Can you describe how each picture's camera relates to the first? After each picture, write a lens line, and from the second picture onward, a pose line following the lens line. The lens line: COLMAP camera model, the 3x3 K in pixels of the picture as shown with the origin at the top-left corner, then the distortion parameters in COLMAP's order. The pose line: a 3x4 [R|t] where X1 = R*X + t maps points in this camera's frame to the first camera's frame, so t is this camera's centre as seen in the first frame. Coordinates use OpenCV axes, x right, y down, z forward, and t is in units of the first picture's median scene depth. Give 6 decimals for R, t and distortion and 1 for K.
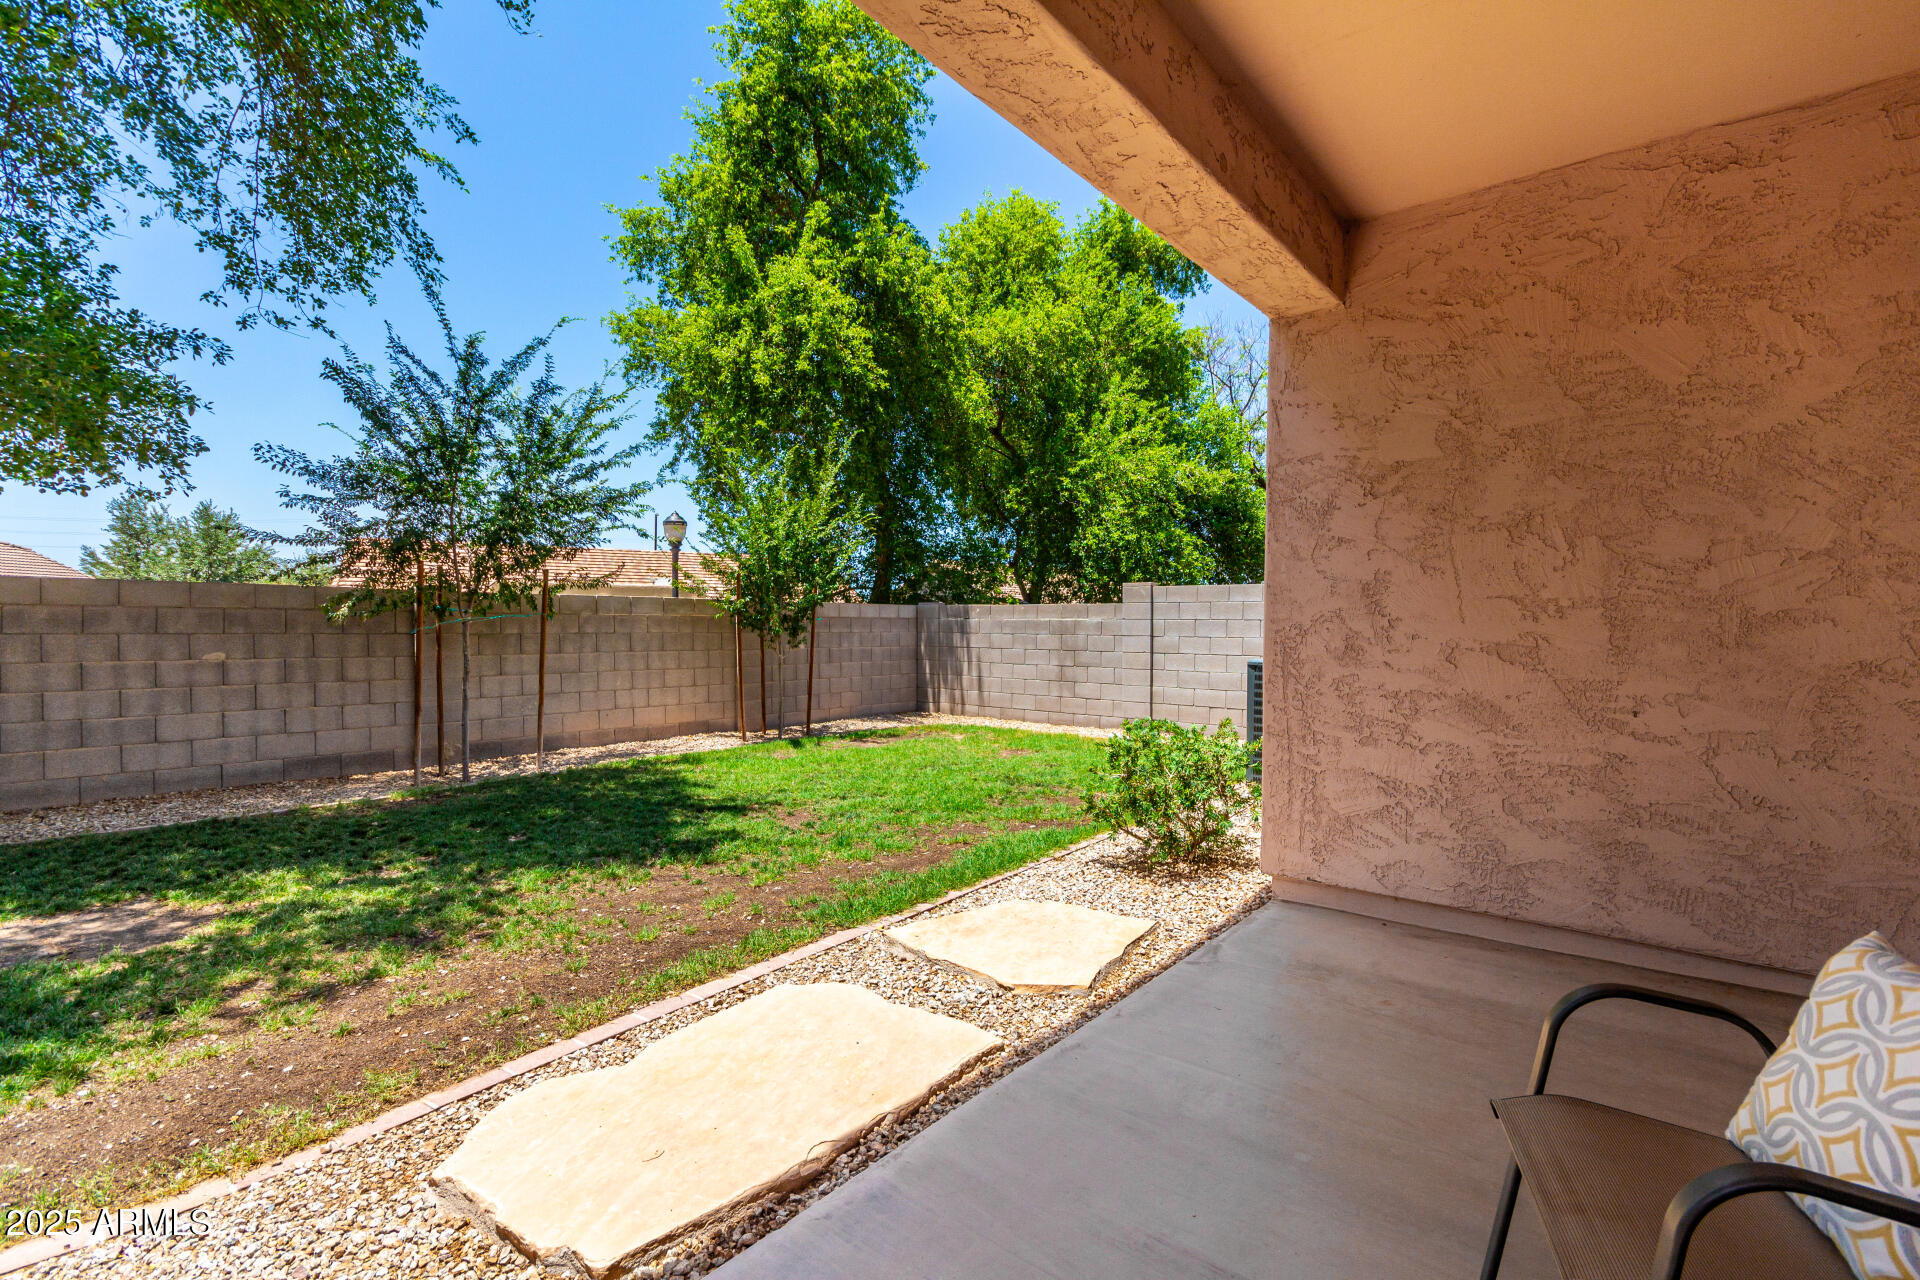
lens RADIAL K [[894.4, 0, 979.7], [0, 894.4, 642.4], [0, 0, 1]] dist [0.003645, 0.000923]
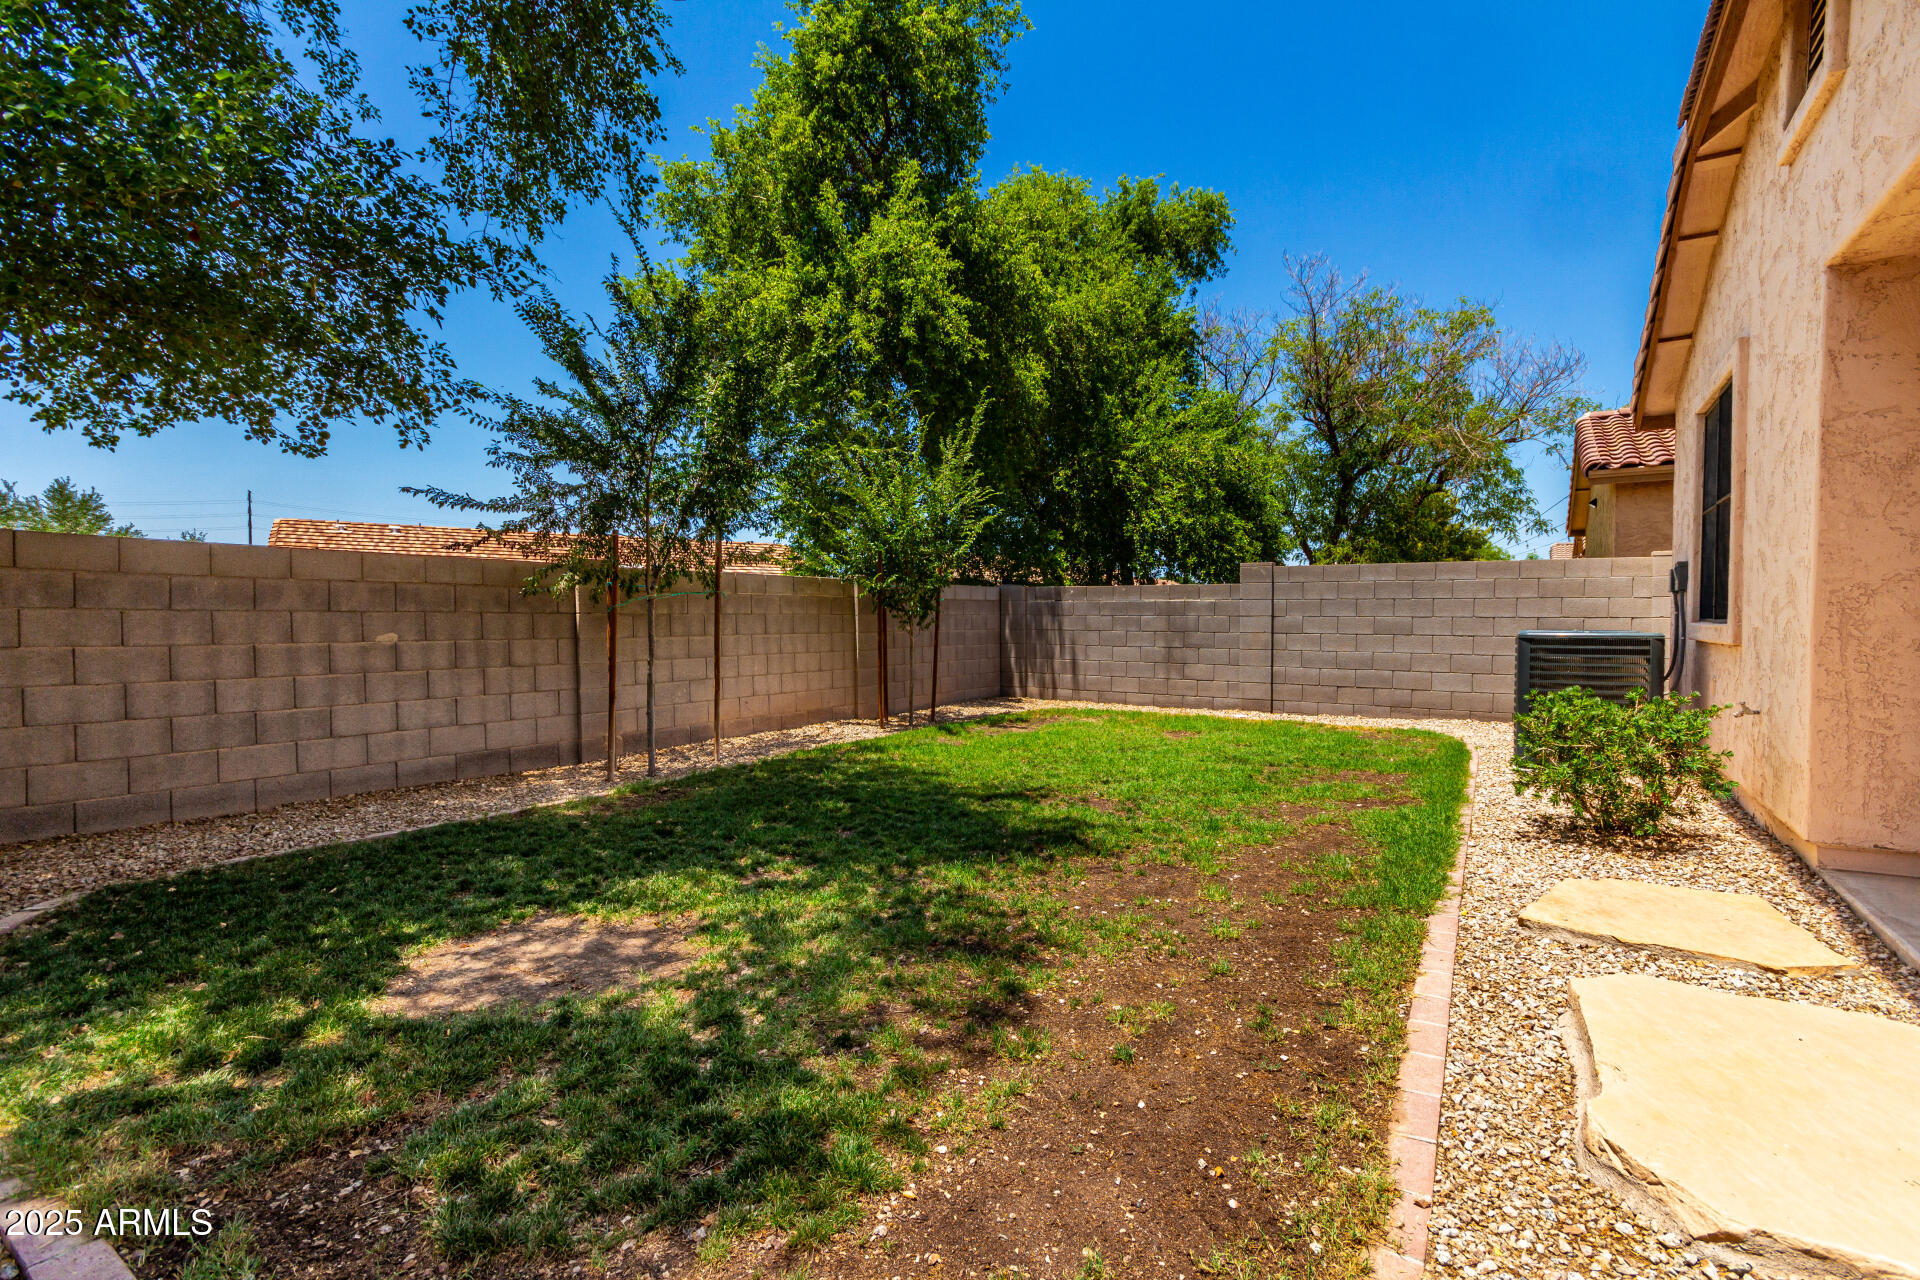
lens RADIAL K [[894.4, 0, 979.7], [0, 894.4, 642.4], [0, 0, 1]] dist [0.003645, 0.000923]
pose [[0.994236, -0.007753, 0.106932, -0.312905], [0.006587, 0.999915, 0.011260, 0.011573], [-0.107010, -0.010491, 0.994203, 0.061892]]
